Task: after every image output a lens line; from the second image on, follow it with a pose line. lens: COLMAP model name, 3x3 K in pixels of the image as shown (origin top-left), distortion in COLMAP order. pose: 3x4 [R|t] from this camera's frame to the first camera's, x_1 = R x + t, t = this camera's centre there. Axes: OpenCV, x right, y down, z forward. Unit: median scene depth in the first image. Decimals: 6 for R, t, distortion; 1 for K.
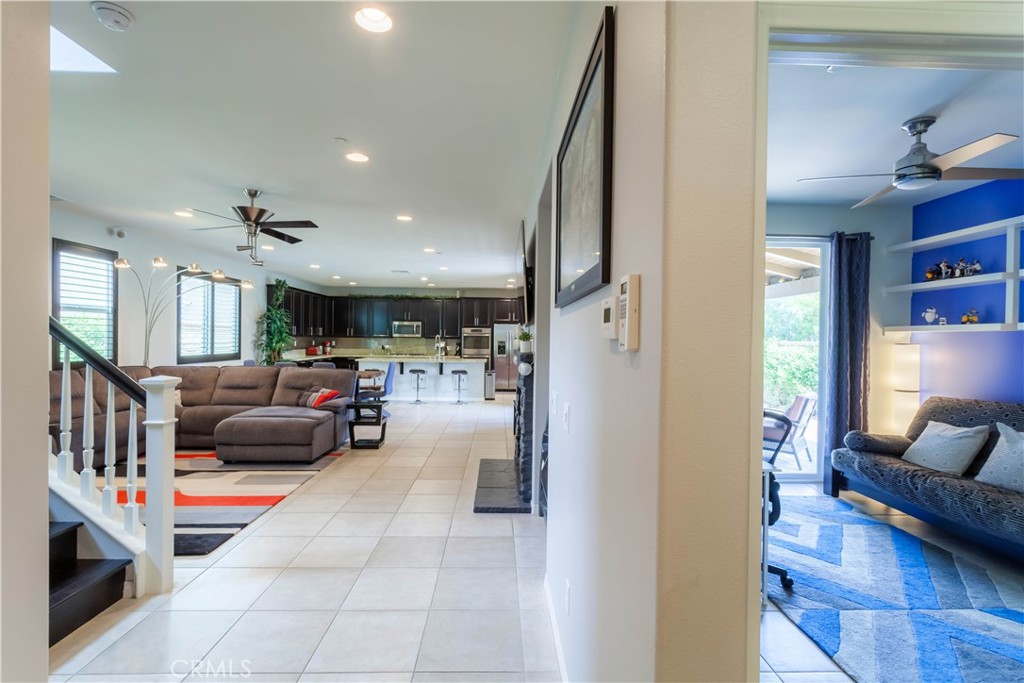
lens RADIAL K [[486.6, 0, 504.1], [0, 486.6, 341.0], [0, 0, 1]] dist [0.007466, 0.001201]
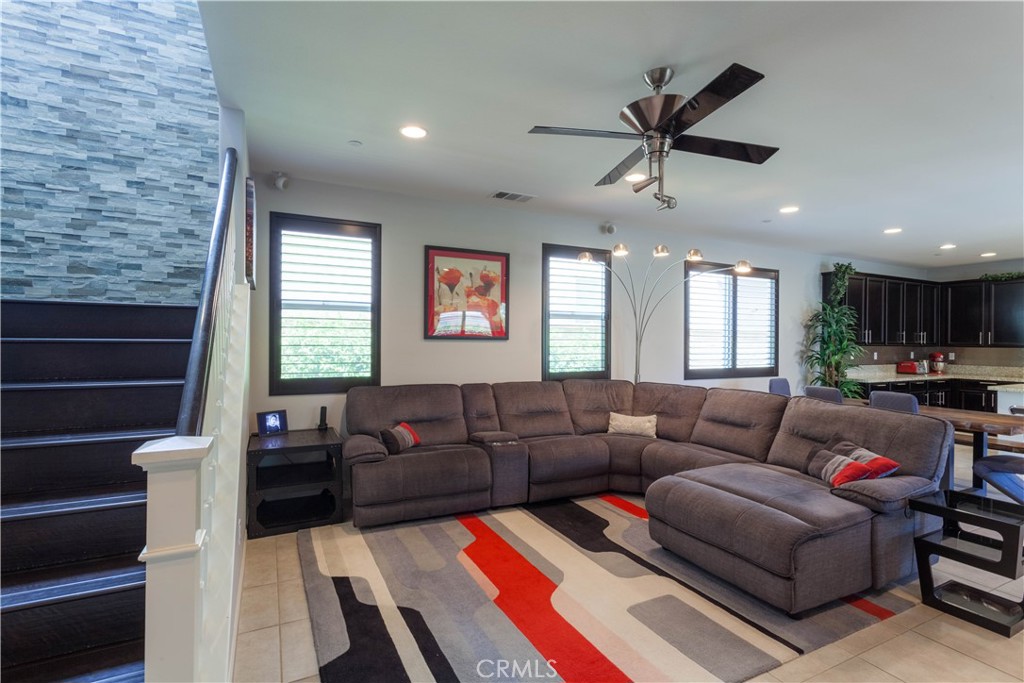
lens RADIAL K [[486.6, 0, 509.0], [0, 486.6, 342.2], [0, 0, 1]] dist [0.007466, 0.001201]
pose [[0.444623, -0.004680, -0.895706, -0.057113], [-0.009239, 0.999909, -0.009811, -0.003434], [0.895670, 0.012637, 0.444539, 0.320848]]
